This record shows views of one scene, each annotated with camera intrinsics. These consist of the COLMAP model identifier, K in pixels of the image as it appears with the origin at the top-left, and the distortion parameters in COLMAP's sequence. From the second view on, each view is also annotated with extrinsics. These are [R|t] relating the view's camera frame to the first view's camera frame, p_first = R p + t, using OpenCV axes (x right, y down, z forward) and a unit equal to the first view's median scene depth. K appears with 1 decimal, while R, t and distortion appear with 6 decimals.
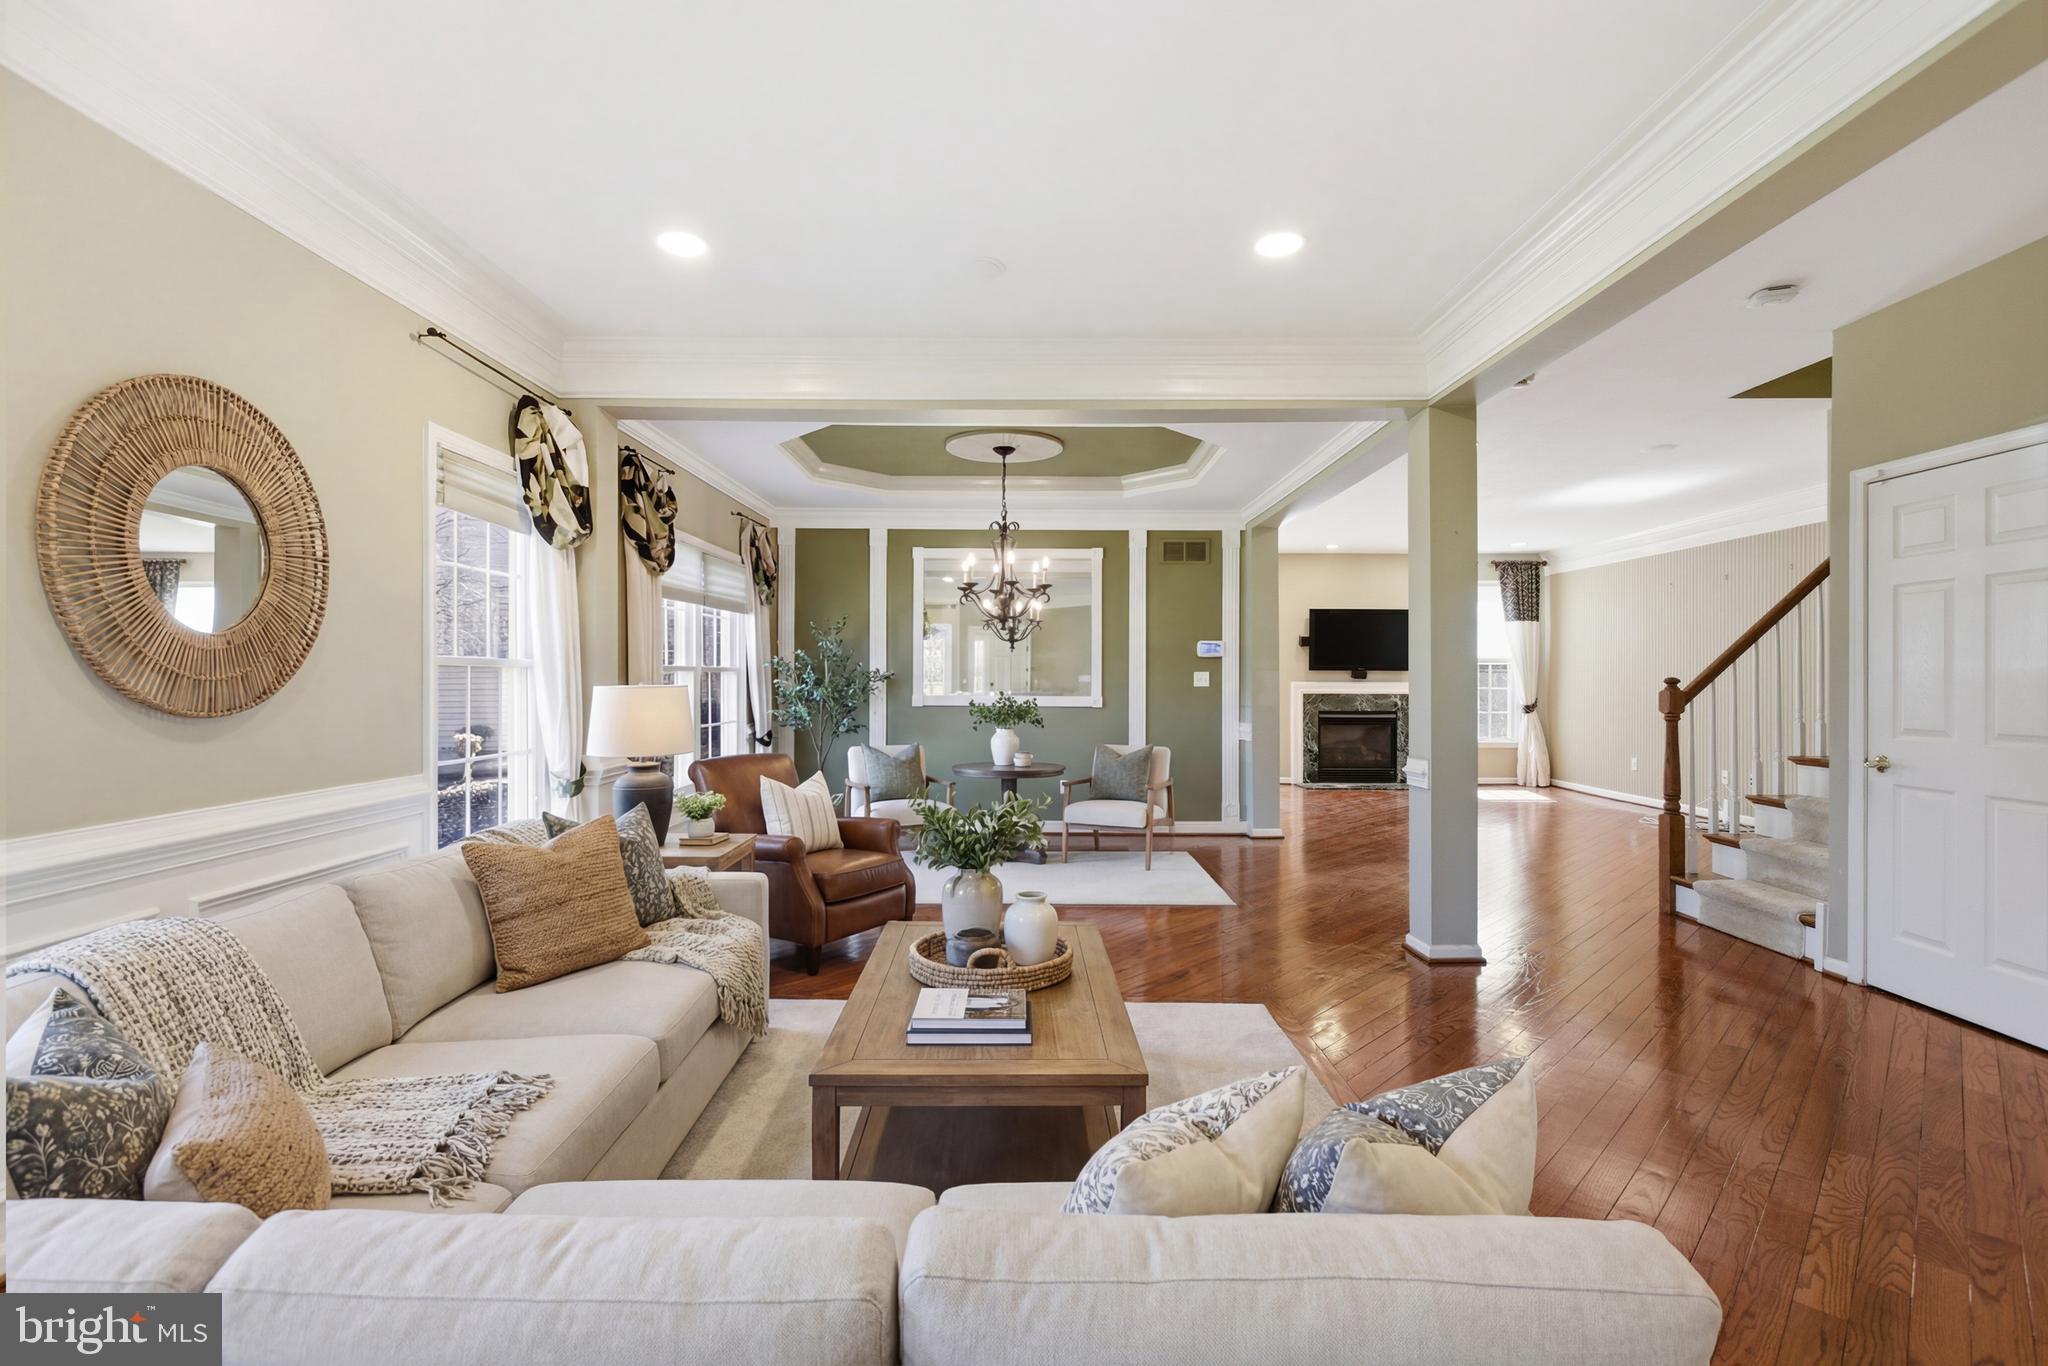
lens RADIAL K [[920.6, 0, 1018.3], [0, 920.6, 679.9], [0, 0, 1]] dist [-0.003500, 0.000243]
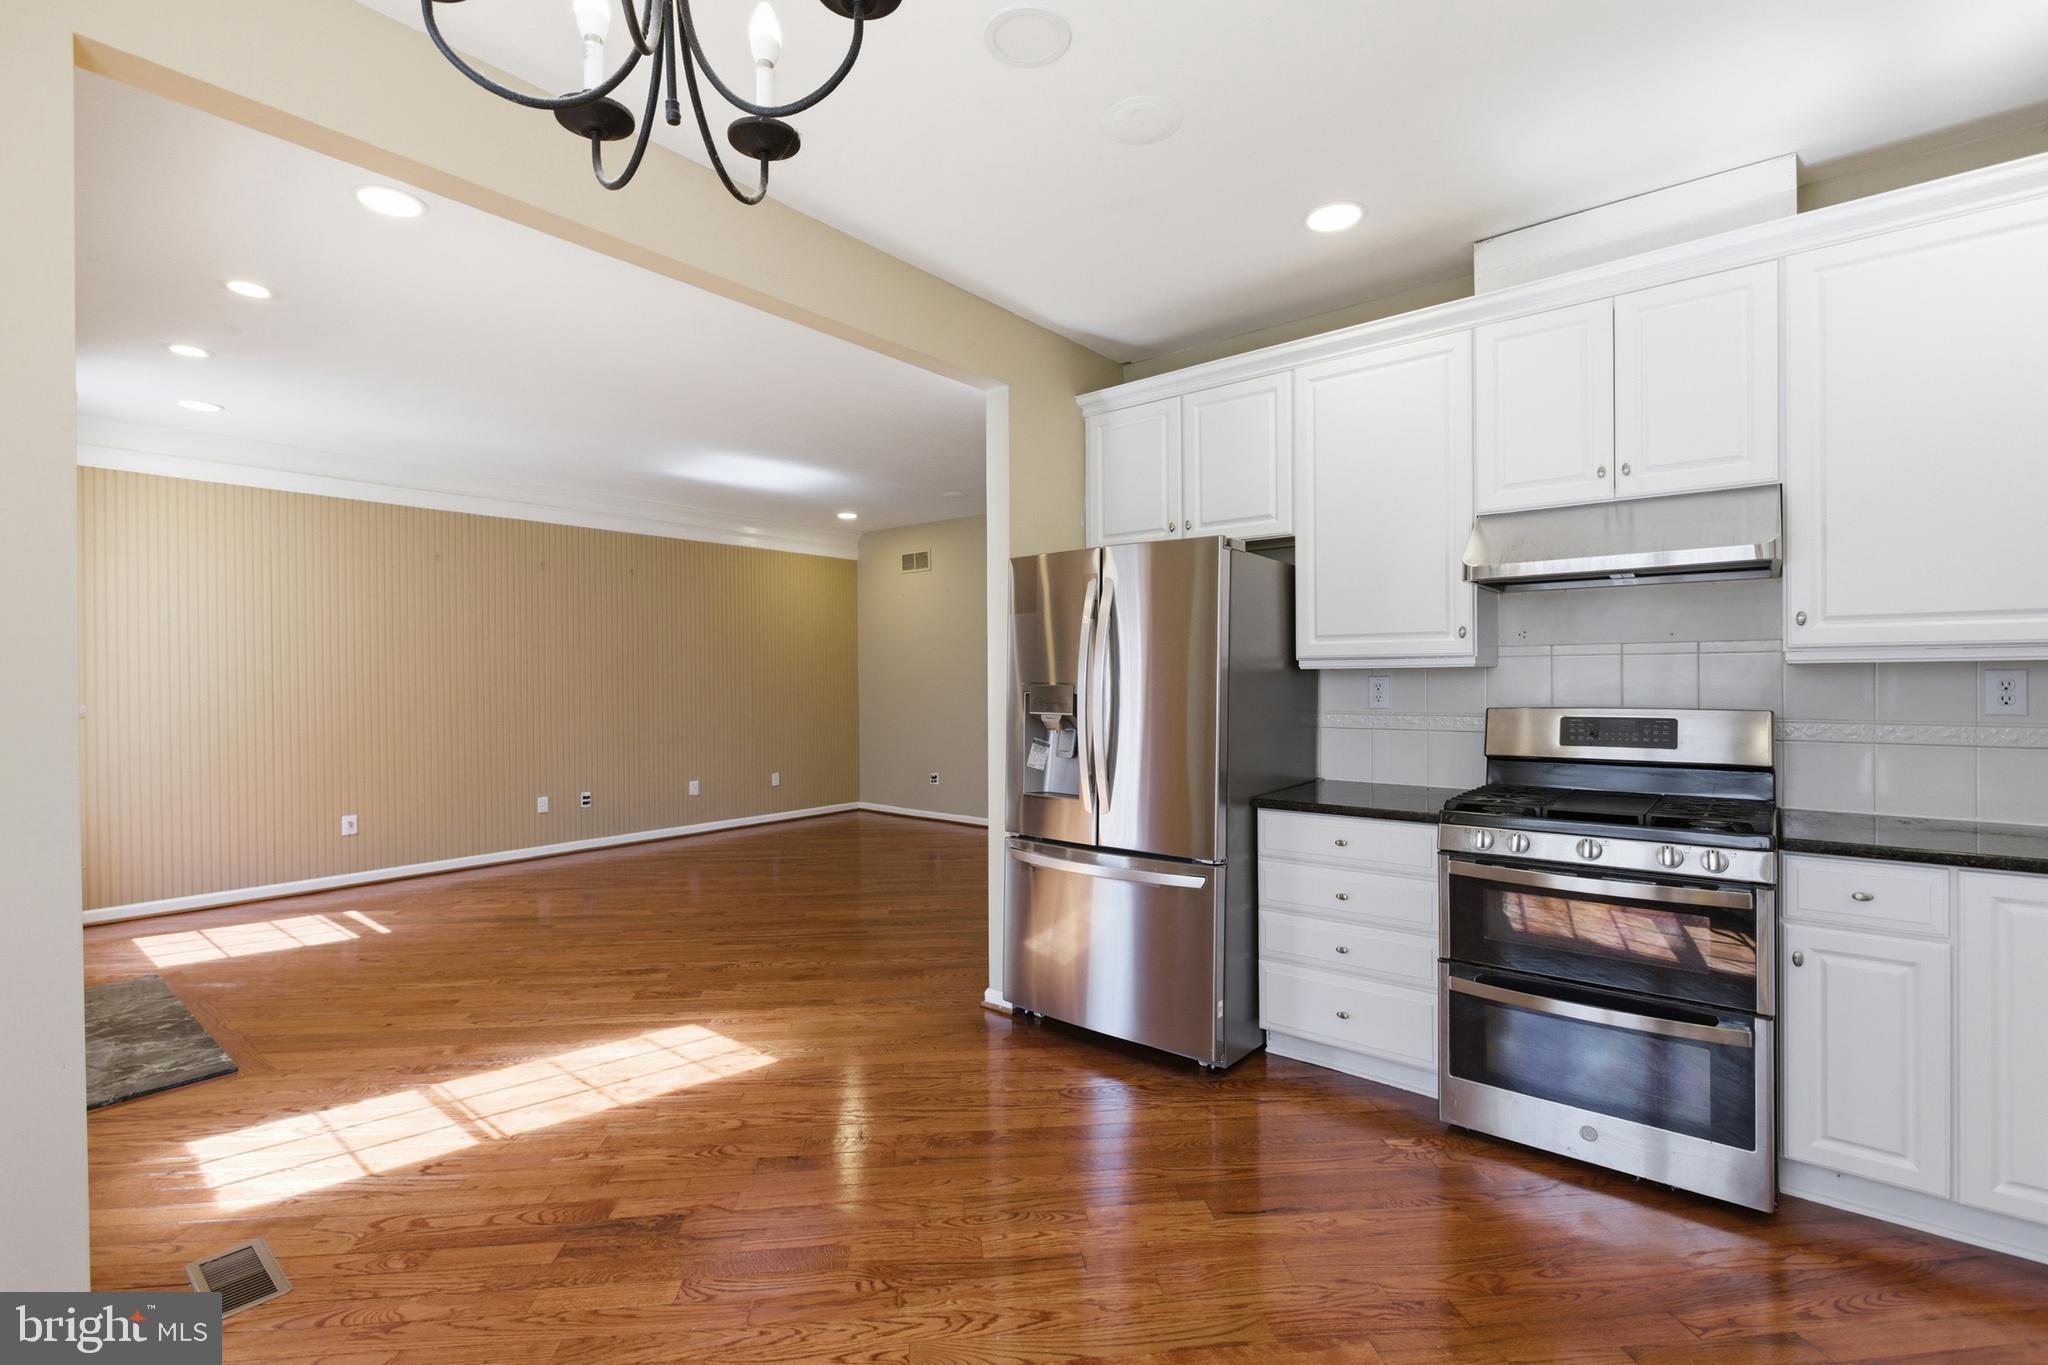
lens RADIAL K [[920.6, 0, 1018.3], [0, 920.6, 679.4], [0, 0, 1]] dist [-0.003500, 0.000243]
pose [[-0.779406, 0.000379, 0.626519, -0.067866], [0.005920, 0.999960, 0.006760, -0.007936], [-0.626491, 0.008978, -0.779377, 1.033036]]
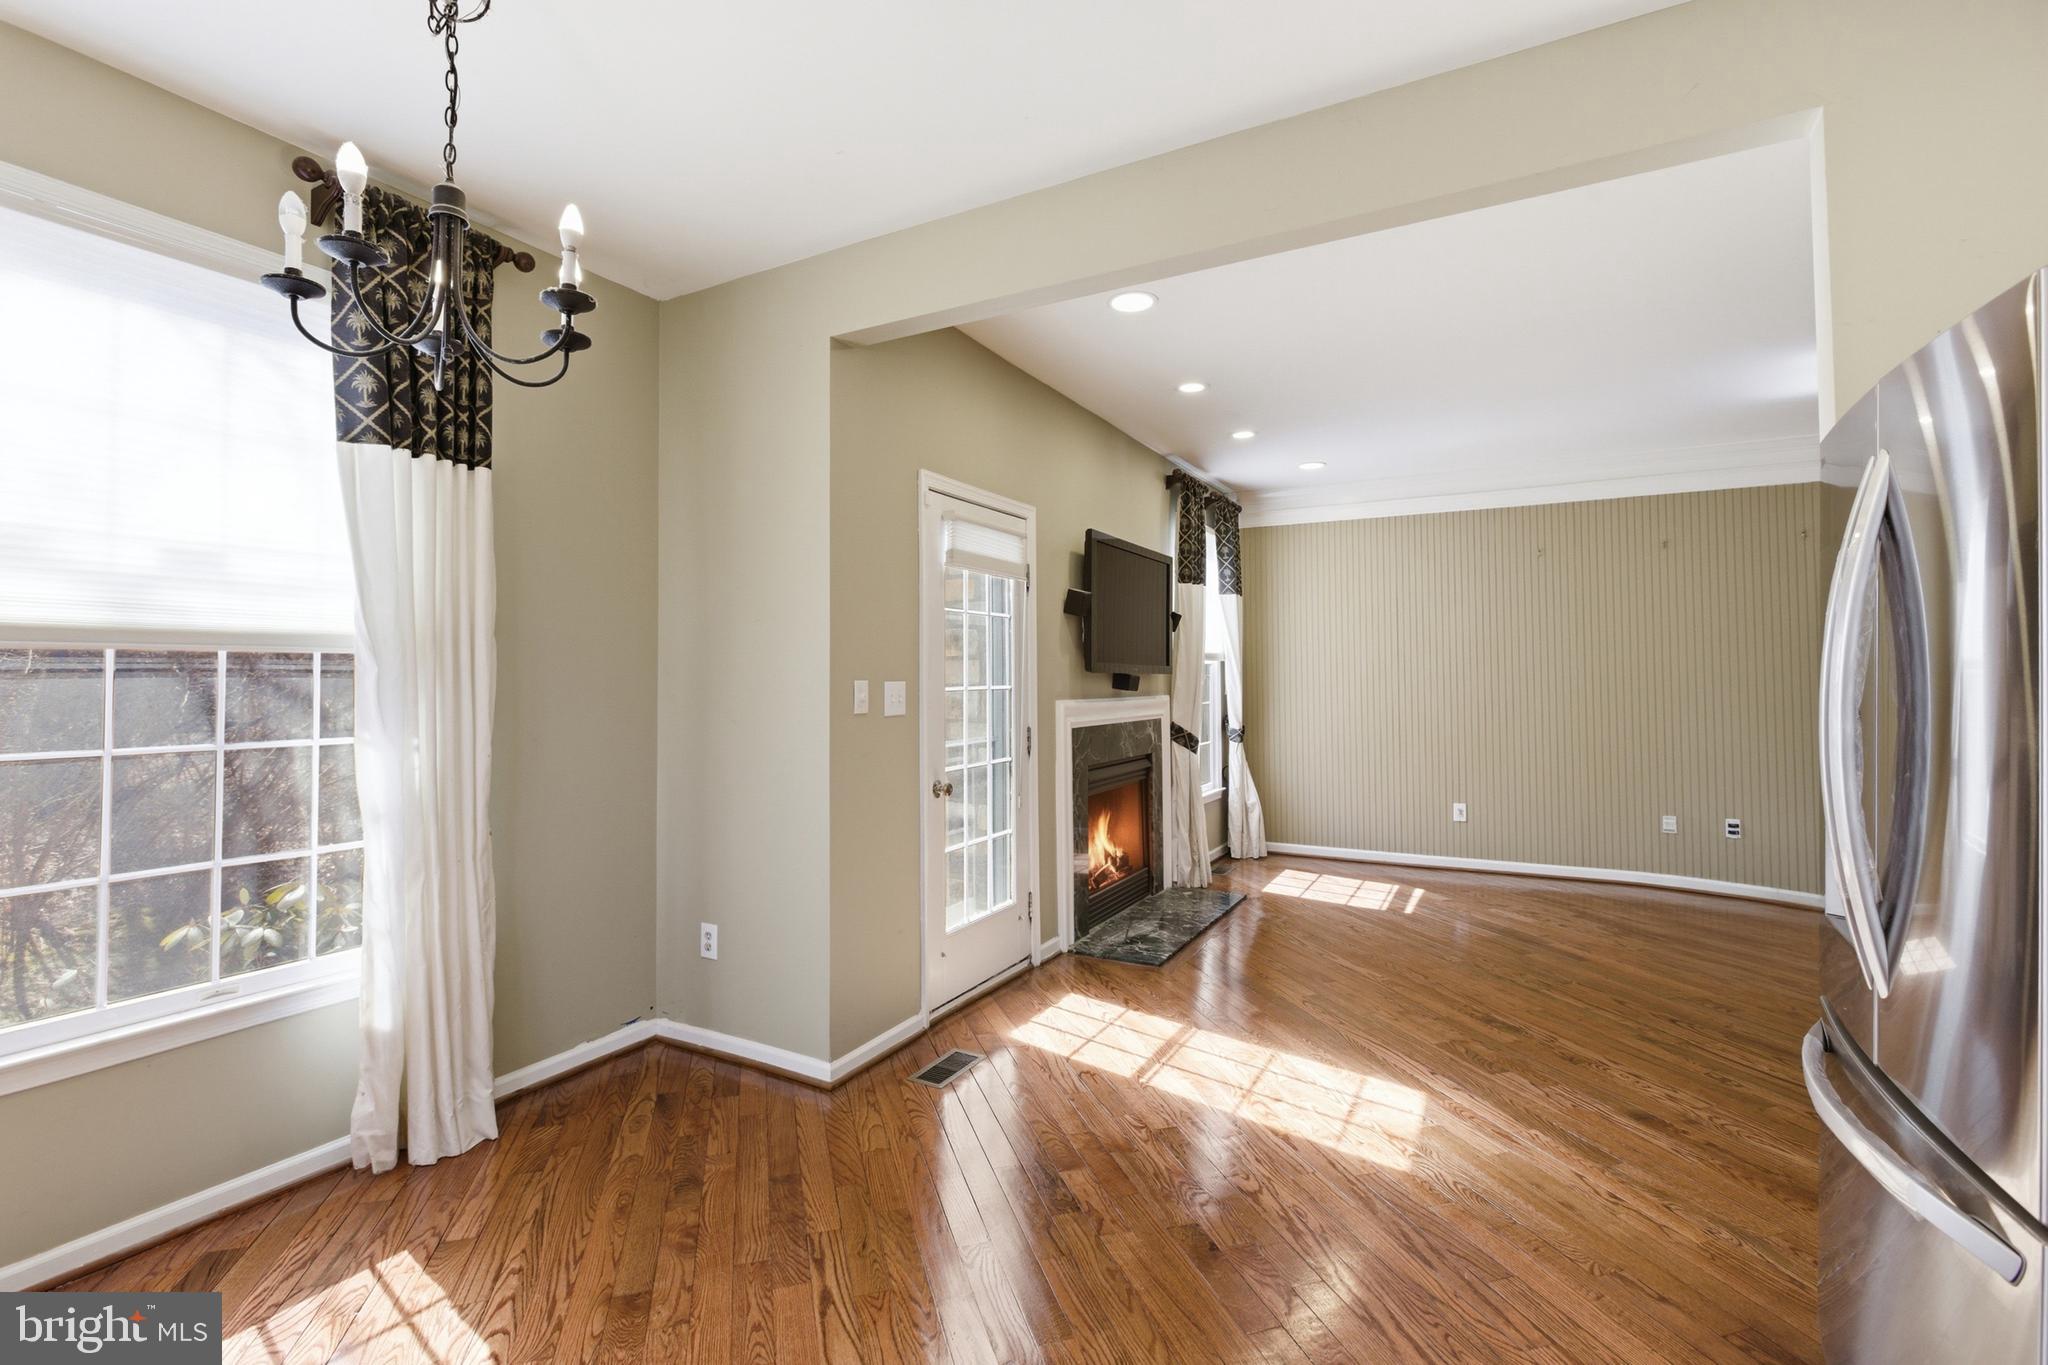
lens RADIAL K [[920.9, 0, 1014.5], [0, 920.9, 654.7], [0, 0, 1]] dist [-0.007868, 0.000163]
pose [[0.477672, 0.020186, 0.878307, -0.073457], [0.007110, 0.999614, -0.026841, -0.007614], [-0.878510, 0.019067, 0.477344, 0.827331]]
